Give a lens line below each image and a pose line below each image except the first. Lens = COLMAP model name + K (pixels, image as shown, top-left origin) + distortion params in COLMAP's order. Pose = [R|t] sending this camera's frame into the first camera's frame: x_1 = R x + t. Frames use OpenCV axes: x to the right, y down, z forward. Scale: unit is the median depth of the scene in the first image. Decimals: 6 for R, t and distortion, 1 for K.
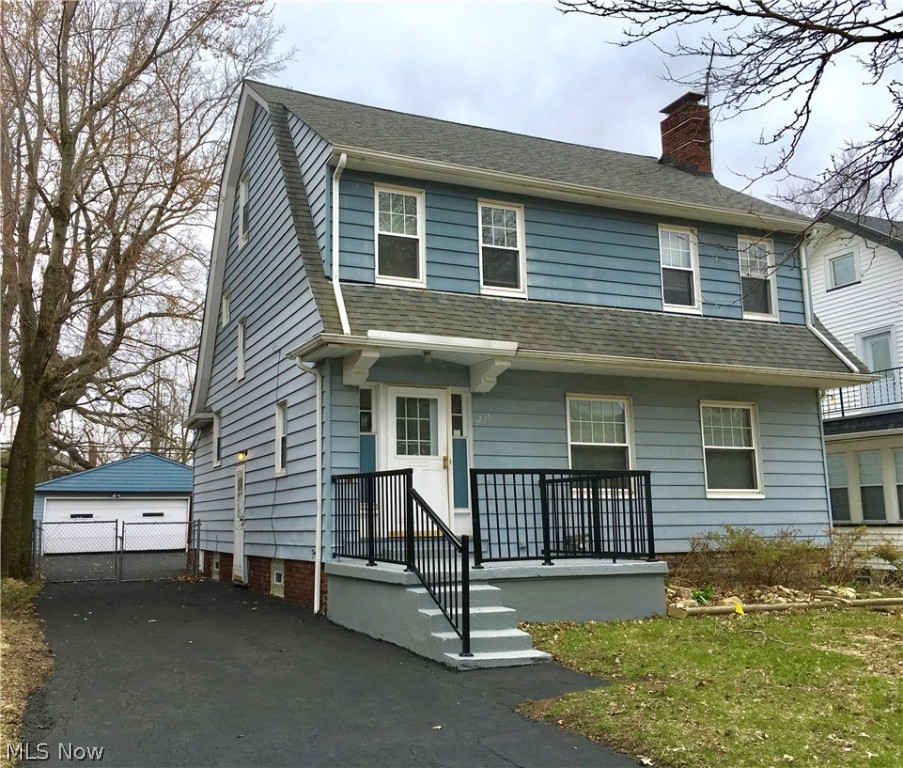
lens RADIAL K [[908.7, 0, 449.5], [0, 908.7, 382.3], [0, 0, 1]] dist [0.029274, 0.000000]
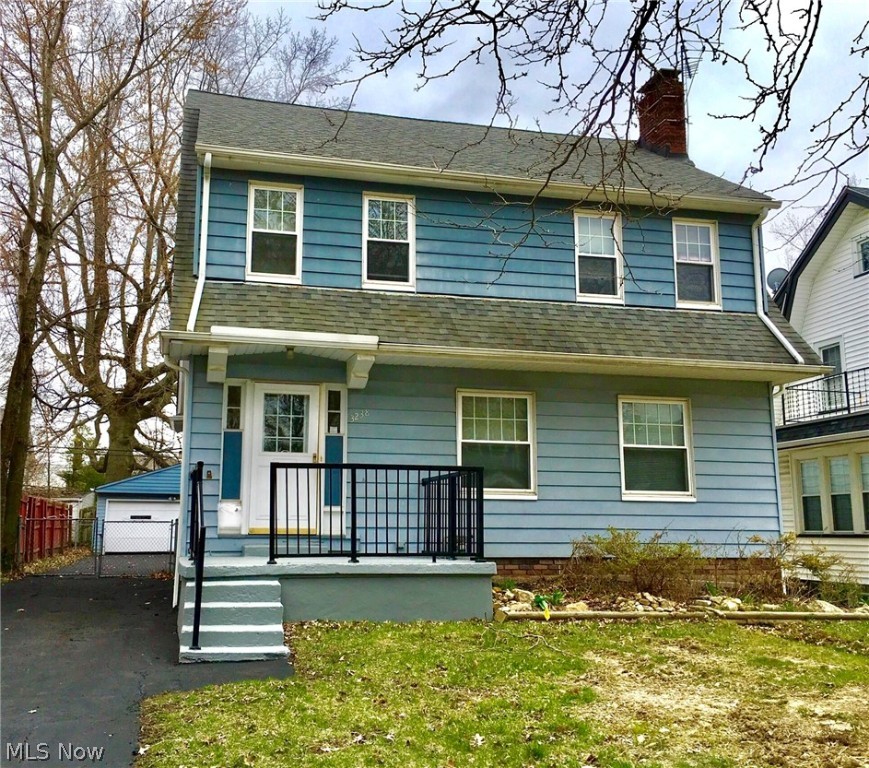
lens RADIAL K [[917.9, 0, 433.6], [0, 917.9, 386.0], [0, 0, 1]] dist [0.036879, 0.000000]
pose [[0.982354, -0.012667, -0.186601, 0.290272], [0.011440, 0.999905, -0.007651, 0.016194], [0.186681, 0.005381, 0.982406, 0.040686]]
